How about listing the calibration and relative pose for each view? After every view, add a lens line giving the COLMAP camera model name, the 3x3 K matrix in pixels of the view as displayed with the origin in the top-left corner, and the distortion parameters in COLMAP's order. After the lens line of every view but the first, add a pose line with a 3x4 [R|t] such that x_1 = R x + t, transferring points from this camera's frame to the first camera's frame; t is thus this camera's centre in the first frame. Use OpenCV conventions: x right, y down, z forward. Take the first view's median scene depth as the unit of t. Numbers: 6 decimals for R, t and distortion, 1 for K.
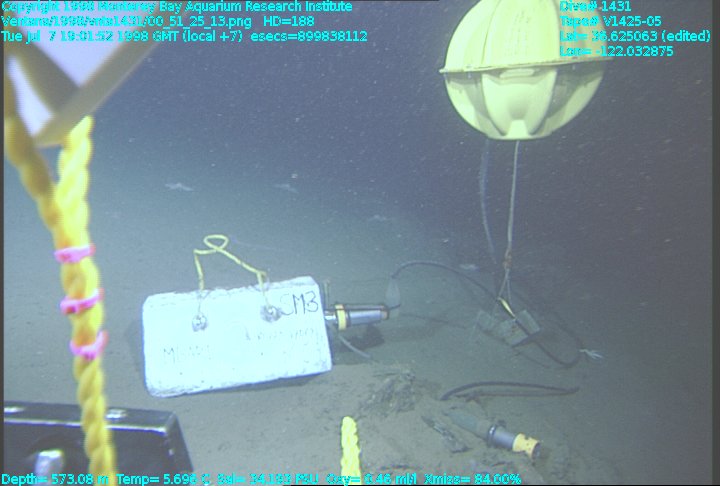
lens RADIAL K [[493.4, 0, 354.7], [0, 493.4, 243.0], [0, 0, 1]] dist [-0.003468, 0.032417]
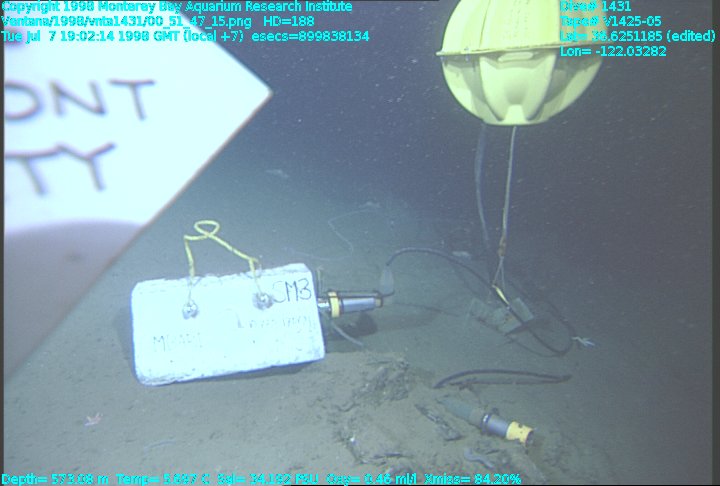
lens RADIAL K [[493.4, 0, 354.2], [0, 493.4, 242.7], [0, 0, 1]] dist [-0.003468, 0.032417]
pose [[0.999871, 0.004582, 0.015365, -0.003833], [-0.004981, 0.999648, 0.026040, 0.000621], [-0.015240, -0.026114, 0.999543, 0.017140]]
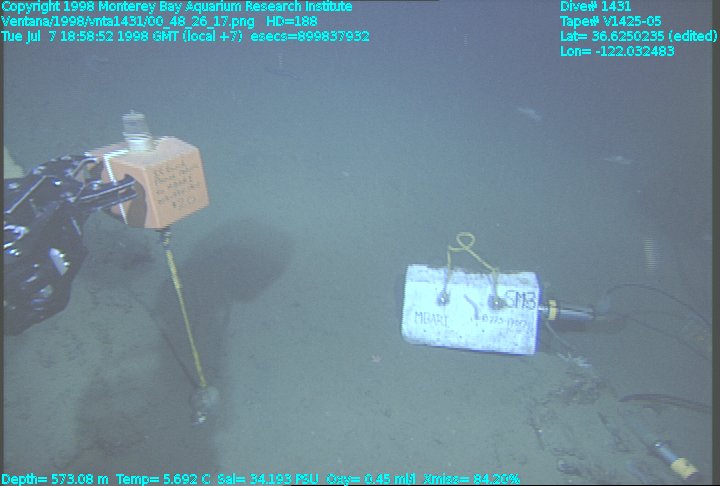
lens RADIAL K [[493.4, 0, 359.2], [0, 493.4, 246.5], [0, 0, 1]] dist [-0.003468, 0.032417]
pose [[0.904725, 0.251442, -0.343873, -0.088509], [-0.115655, 0.921885, 0.369801, -0.432493], [0.409995, -0.294797, 0.863133, -0.219079]]
